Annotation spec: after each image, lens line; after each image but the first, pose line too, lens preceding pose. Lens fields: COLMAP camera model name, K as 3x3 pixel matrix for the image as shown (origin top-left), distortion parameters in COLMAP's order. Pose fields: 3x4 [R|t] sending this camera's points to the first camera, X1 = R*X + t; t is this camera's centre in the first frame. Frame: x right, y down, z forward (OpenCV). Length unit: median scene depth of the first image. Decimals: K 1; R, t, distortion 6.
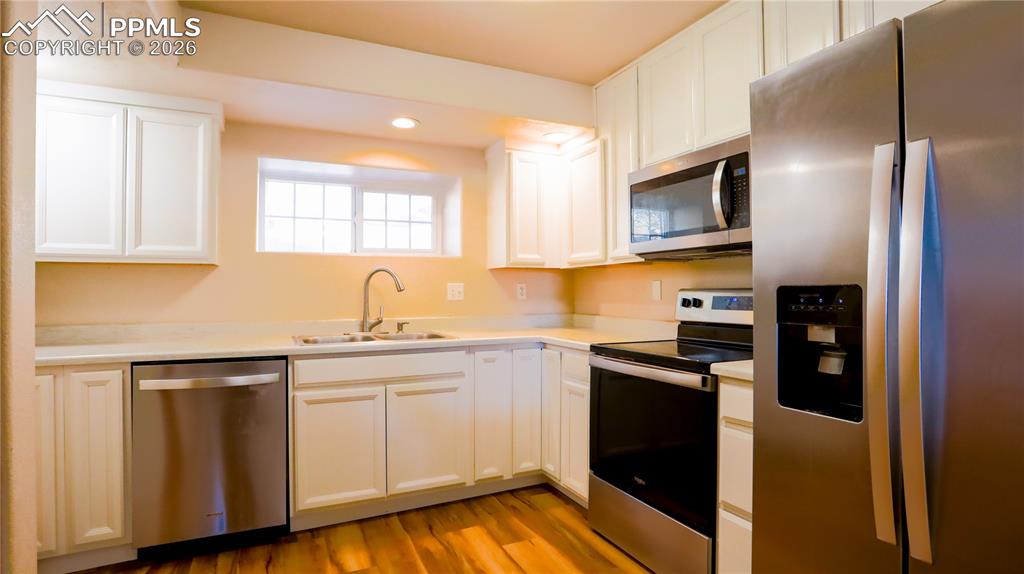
lens RADIAL K [[503.0, 0, 512.0], [0, 503.0, 287.0], [0, 0, 1]] dist [-0.074936, 0.031091]
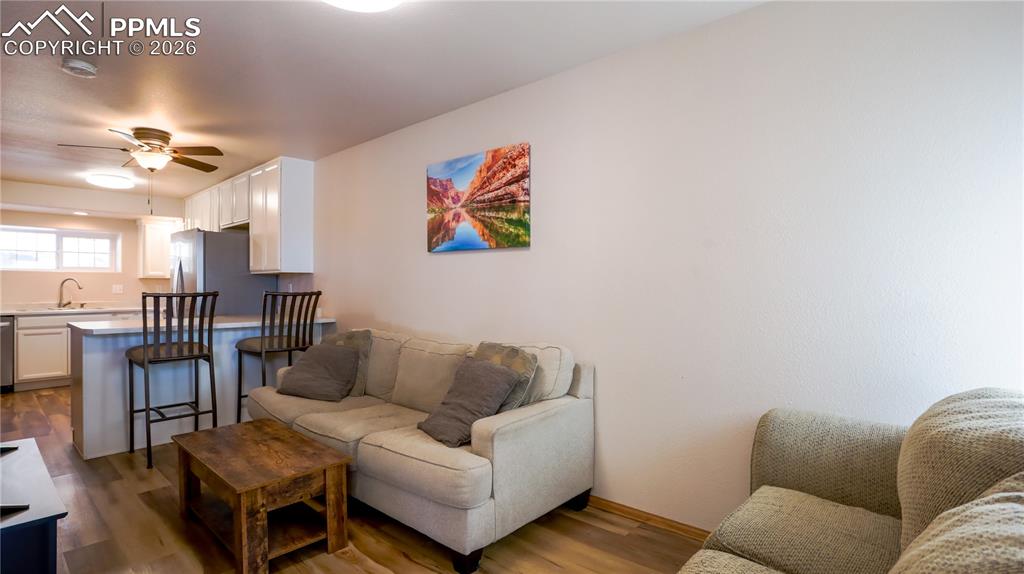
lens RADIAL K [[503.0, 0, 512.0], [0, 503.0, 287.0], [0, 0, 1]] dist [-0.074936, 0.031091]
pose [[0.923504, 0.004695, 0.383559, 0.694839], [-0.007028, 0.999964, 0.004681, -0.022619], [-0.383523, -0.007019, 0.923504, -1.635319]]
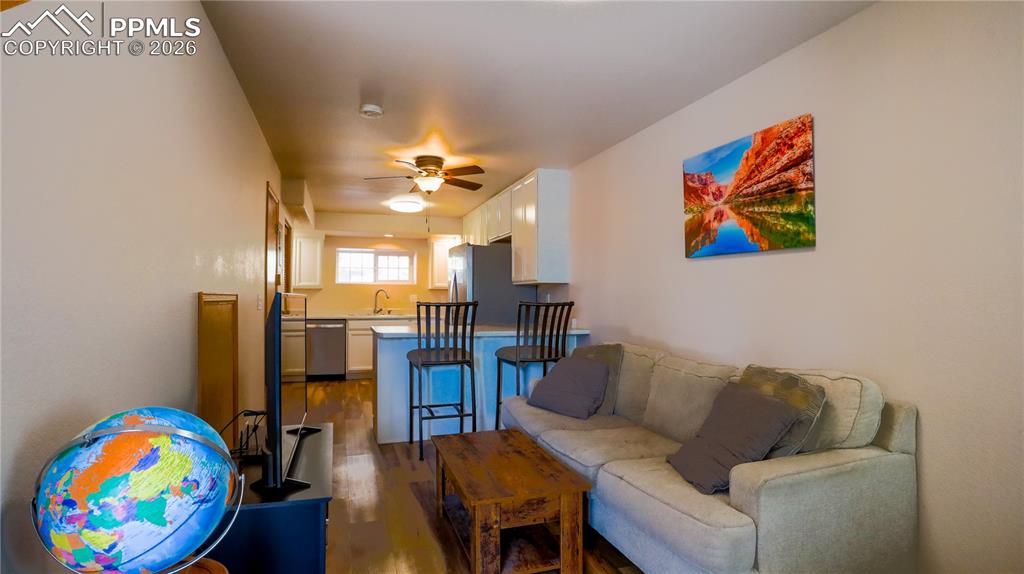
lens RADIAL K [[516.3, 0, 512.0], [0, 516.3, 287.0], [0, 0, 1]] dist [-0.074049, 0.034651]
pose [[0.992213, 0.005820, -0.124416, 0.741150], [-0.007384, 0.999899, -0.012109, -0.022437], [0.124333, 0.012933, 0.992156, -1.561148]]
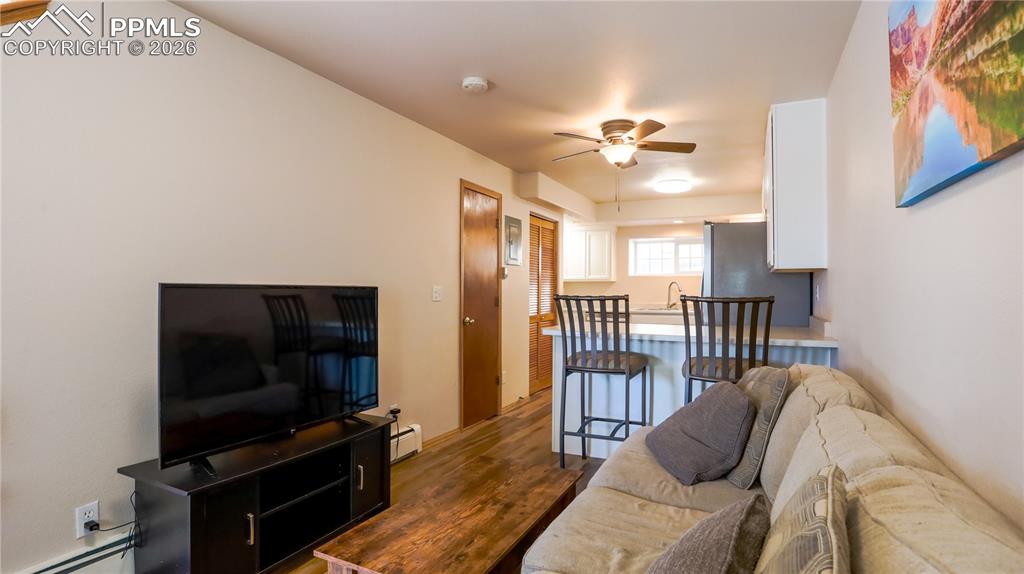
lens RADIAL K [[503.0, 0, 512.0], [0, 503.0, 287.0], [0, 0, 1]] dist [-0.074936, 0.031091]
pose [[0.620548, 0.005907, -0.784147, 1.110965], [-0.003274, 0.999982, 0.004943, -0.020064], [0.784162, -0.000500, 0.620556, -1.066100]]
